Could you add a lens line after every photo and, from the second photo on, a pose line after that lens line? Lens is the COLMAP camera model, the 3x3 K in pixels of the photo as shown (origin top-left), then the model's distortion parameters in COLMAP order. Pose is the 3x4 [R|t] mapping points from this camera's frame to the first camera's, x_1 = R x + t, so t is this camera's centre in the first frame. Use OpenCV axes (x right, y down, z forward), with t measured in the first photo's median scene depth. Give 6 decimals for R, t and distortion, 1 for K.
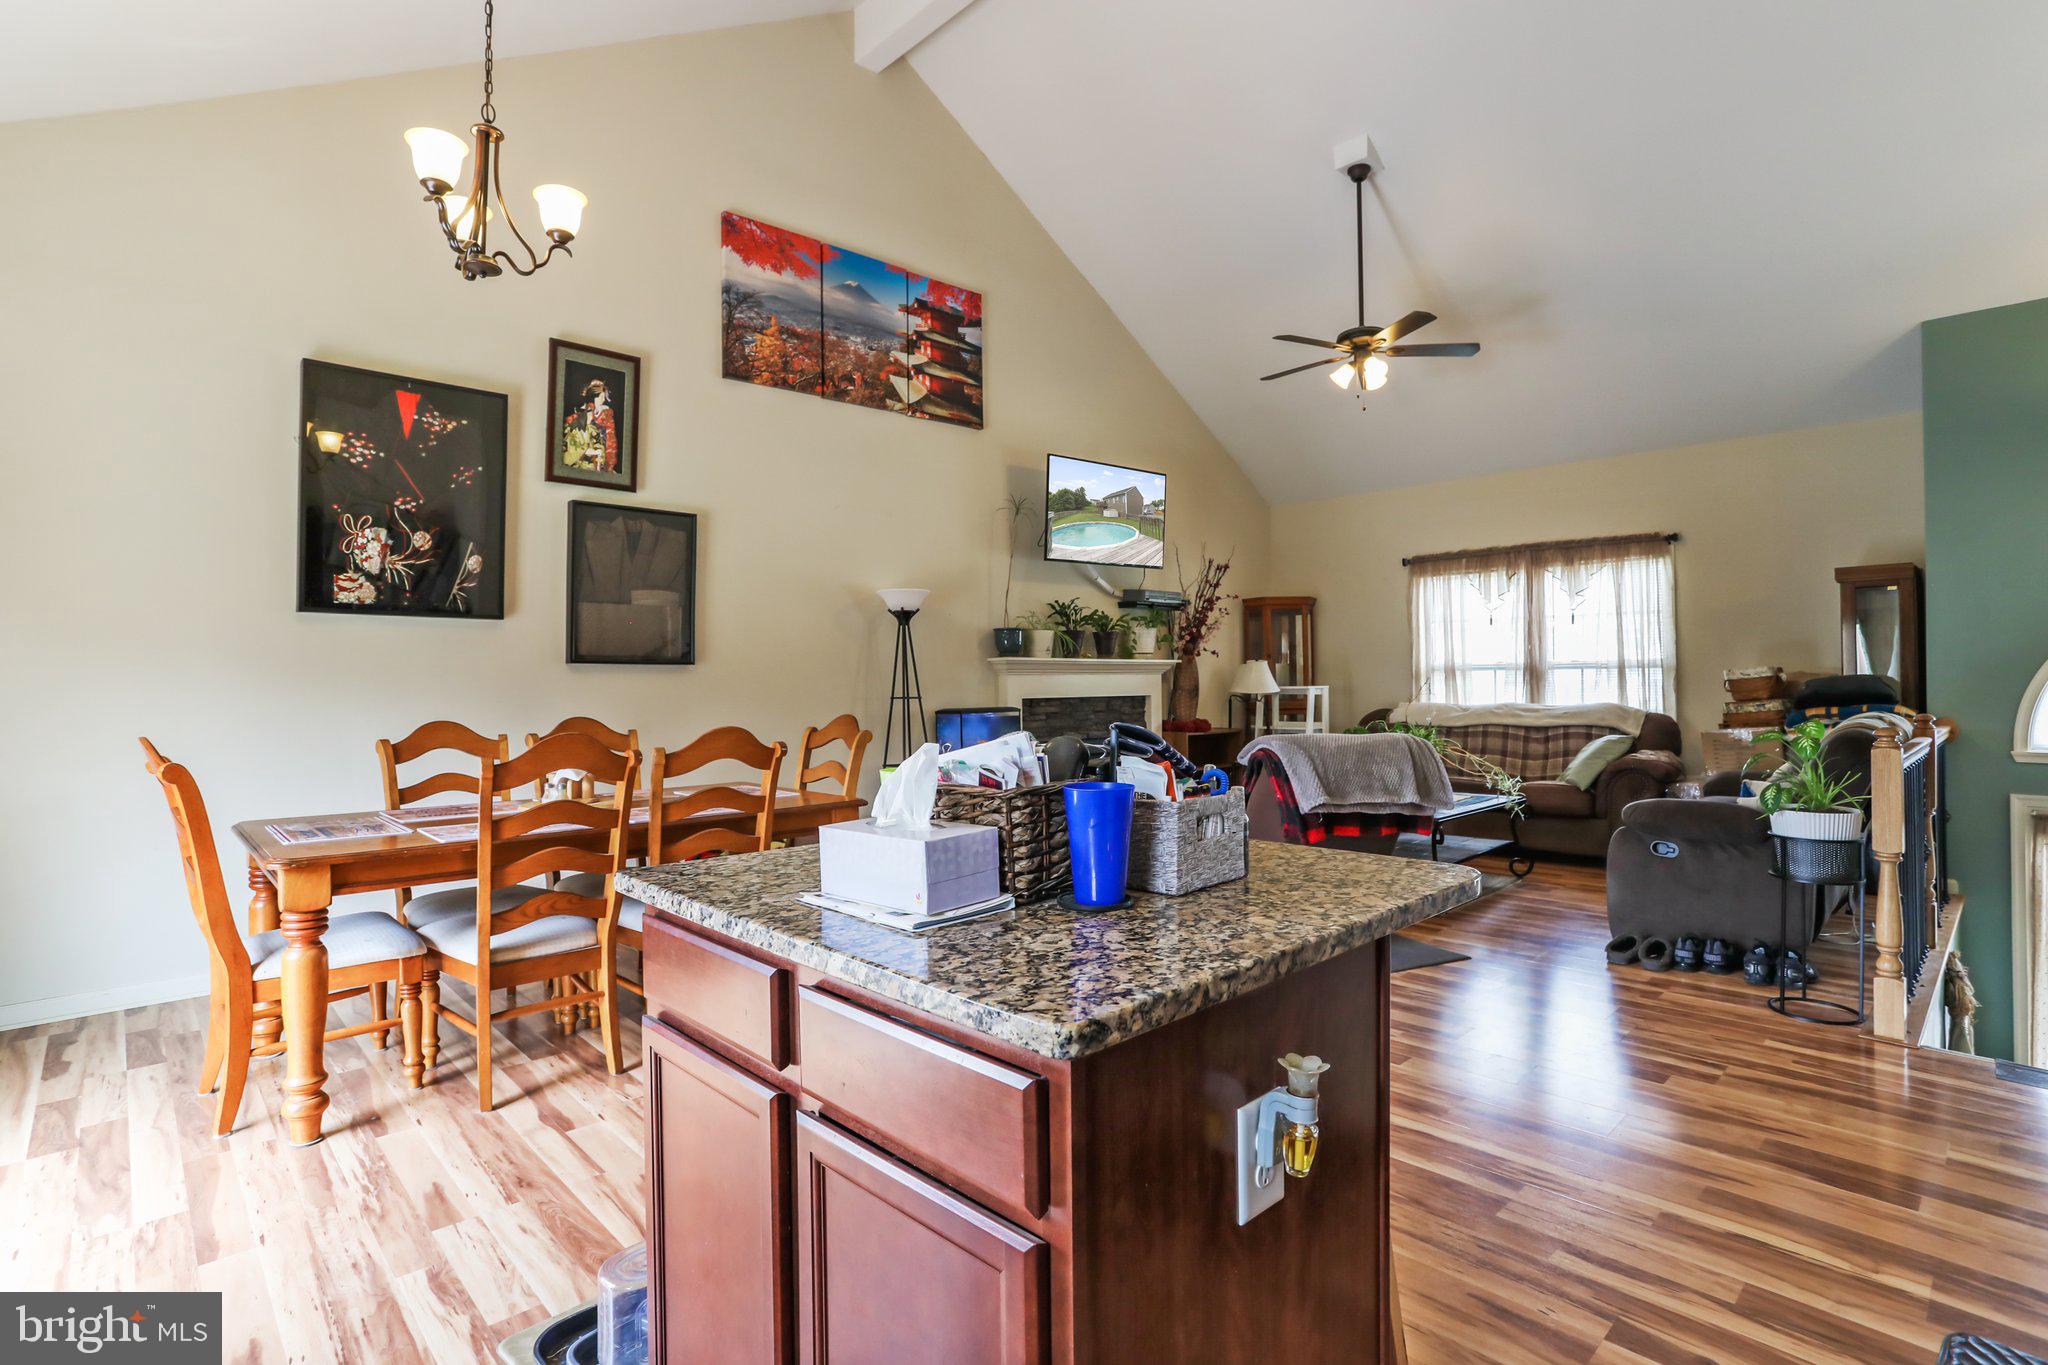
lens RADIAL K [[983.6, 0, 1026.0], [0, 983.6, 674.0], [0, 0, 1]] dist [-0.054819, 0.026407]
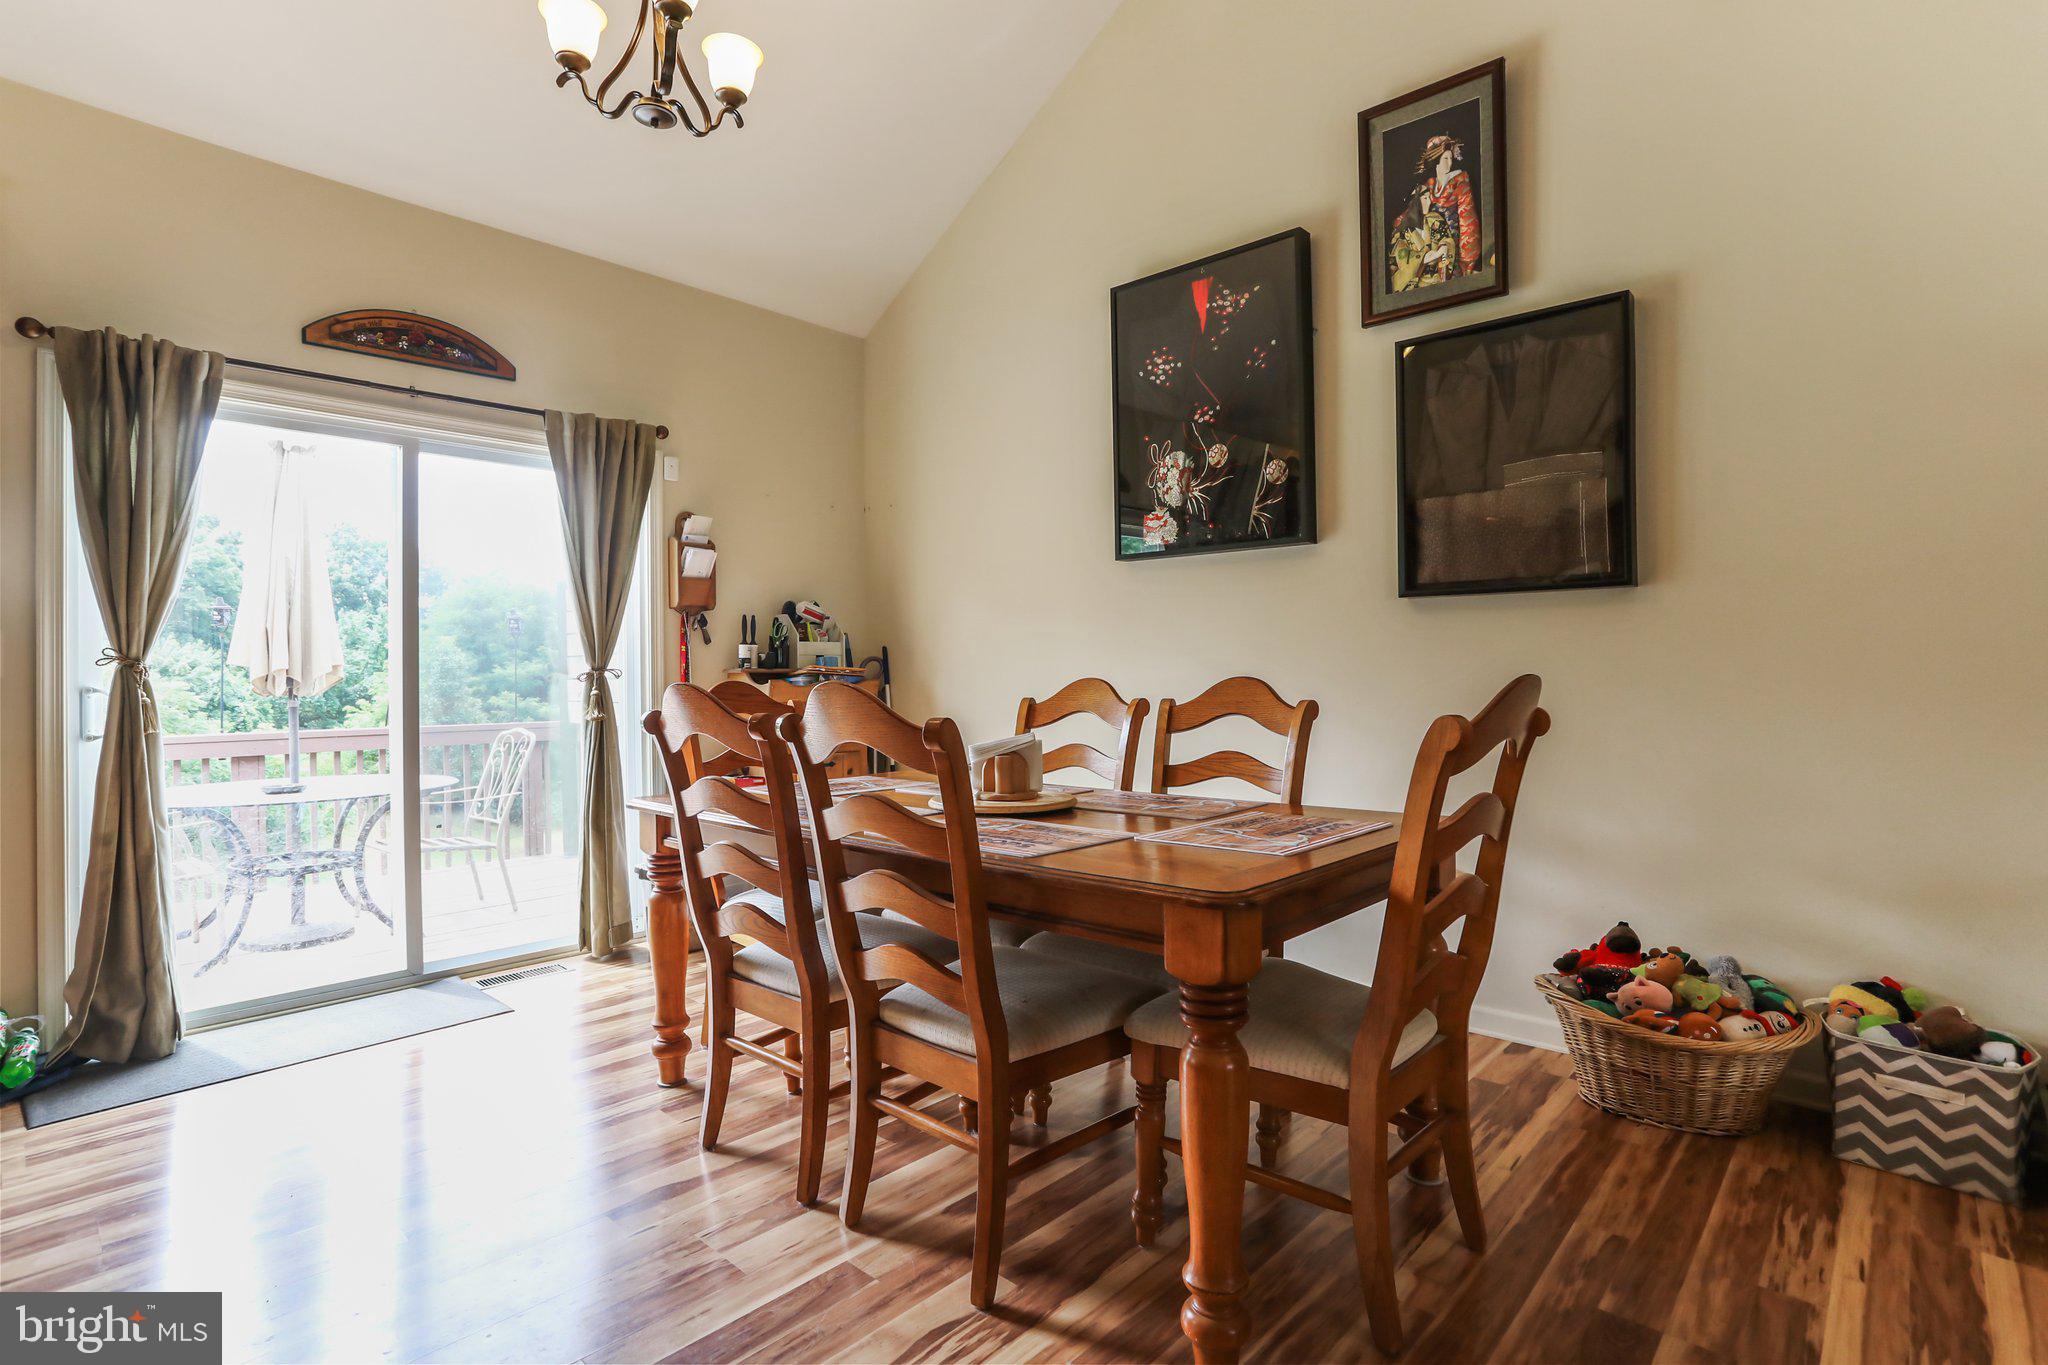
lens RADIAL K [[983.6, 0, 1026.0], [0, 983.6, 674.0], [0, 0, 1]] dist [-0.054819, 0.026407]
pose [[0.057412, 0.002395, -0.998348, 0.117516], [0.011024, 0.999935, 0.003033, 0.025770], [0.998290, -0.011180, 0.057382, 0.528554]]
